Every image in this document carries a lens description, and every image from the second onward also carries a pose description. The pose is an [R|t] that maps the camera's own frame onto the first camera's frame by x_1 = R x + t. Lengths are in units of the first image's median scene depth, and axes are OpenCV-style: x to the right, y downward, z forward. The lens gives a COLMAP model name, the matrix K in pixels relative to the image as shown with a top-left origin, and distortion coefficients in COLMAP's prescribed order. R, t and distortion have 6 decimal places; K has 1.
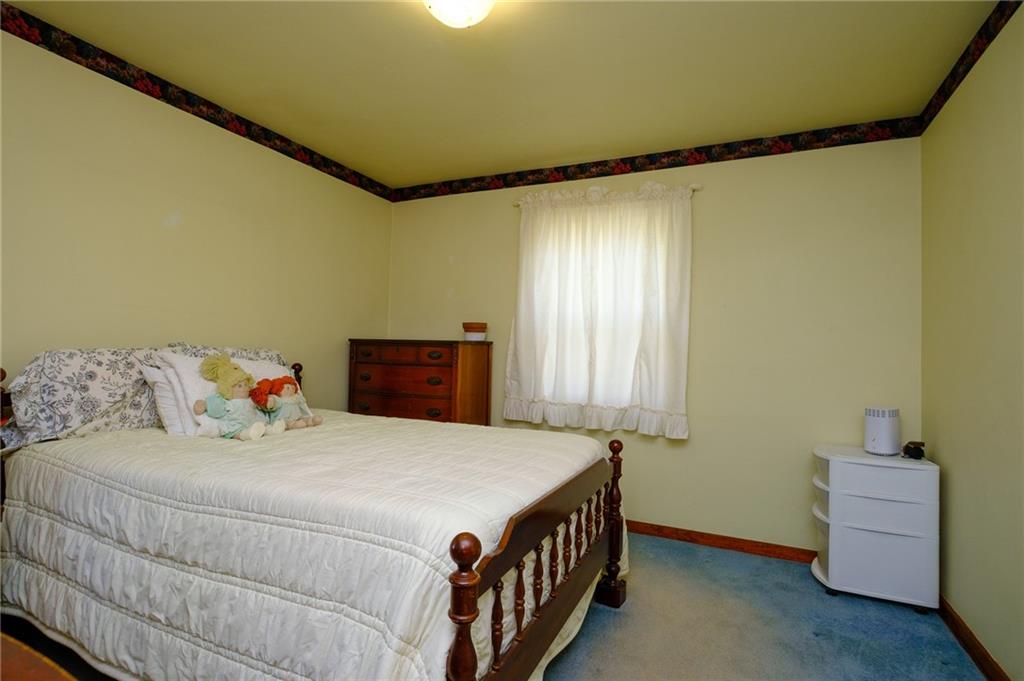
lens RADIAL K [[476.0, 0, 518.1], [0, 476.0, 335.8], [0, 0, 1]] dist [-0.001974, -0.000114]
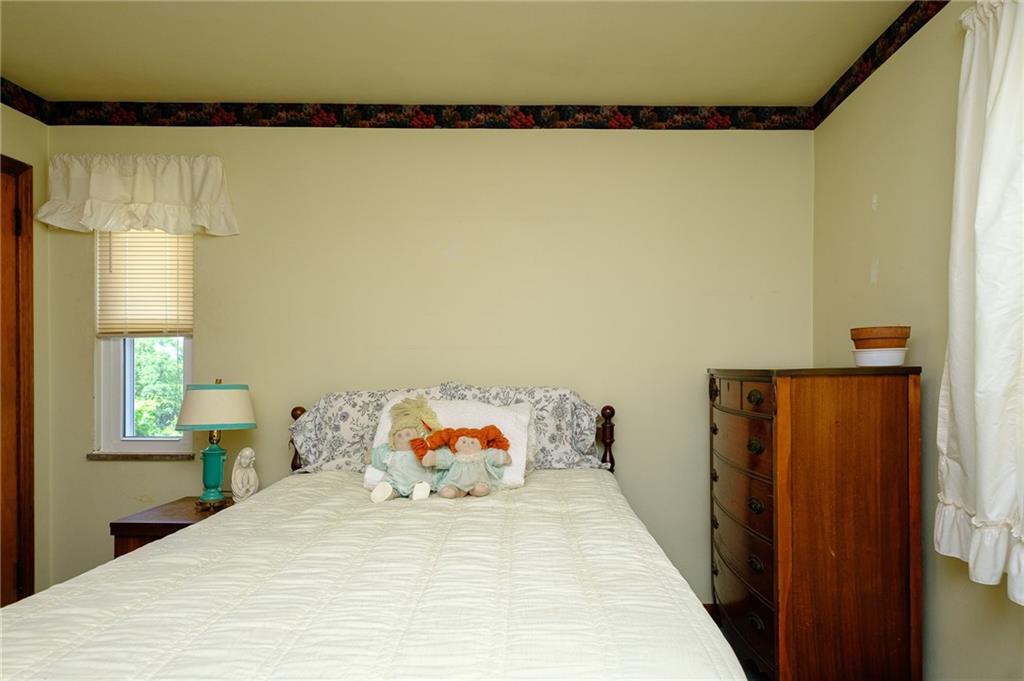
lens RADIAL K [[593.8, 0, 513.2], [0, 593.8, 372.3], [0, 0, 1]] dist [0.000458, -0.000018]
pose [[0.450166, -0.021603, -0.892684, 0.333091], [0.043987, 0.999030, -0.001995, 0.002801], [0.891861, -0.038368, 0.450679, 0.524066]]
